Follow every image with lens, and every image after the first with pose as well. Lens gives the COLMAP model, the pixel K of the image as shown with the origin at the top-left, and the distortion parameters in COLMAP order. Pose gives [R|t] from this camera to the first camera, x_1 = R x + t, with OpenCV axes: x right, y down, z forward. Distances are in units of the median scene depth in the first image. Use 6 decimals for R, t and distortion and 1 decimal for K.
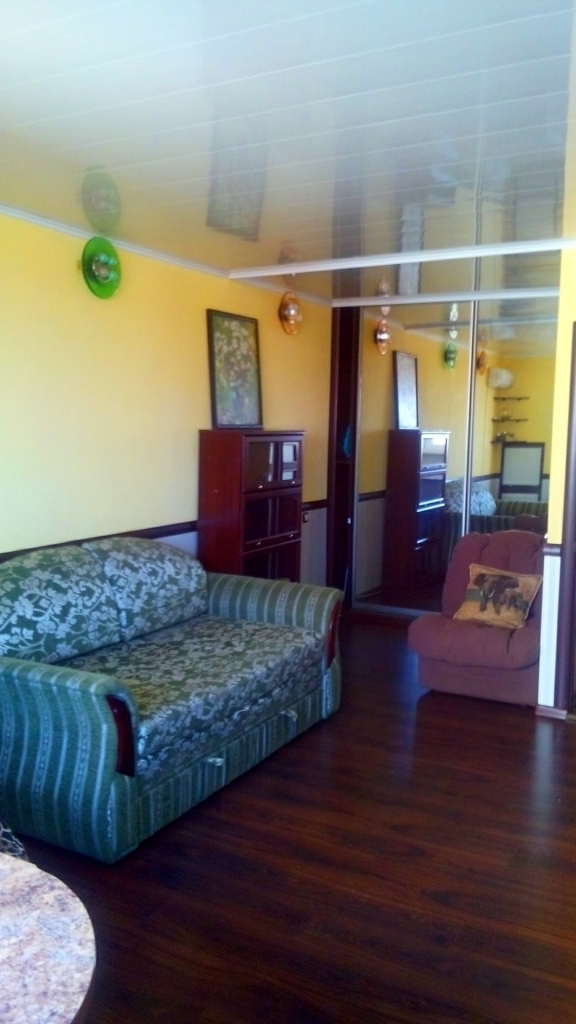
lens RADIAL K [[841.1, 0, 289.9], [0, 841.1, 514.9], [0, 0, 1]] dist [0.047243, -0.025655]
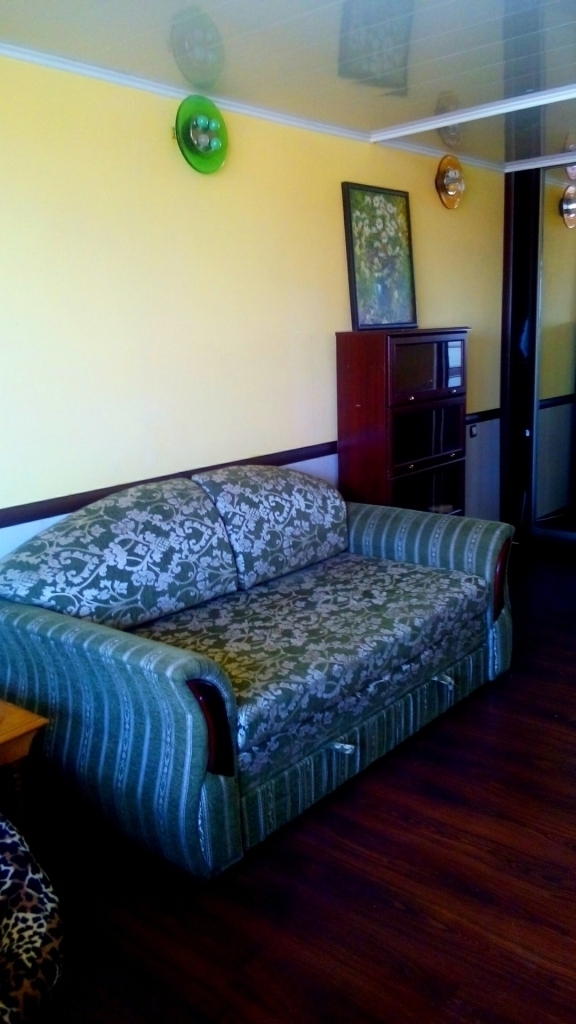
lens RADIAL K [[841.1, 0, 282.4], [0, 841.1, 507.4], [0, 0, 1]] dist [0.047243, -0.025655]
pose [[0.975387, -0.011834, -0.220184, 0.028007], [0.033119, 0.995093, 0.093231, -0.009530], [0.218000, -0.098229, 0.970993, 0.192923]]
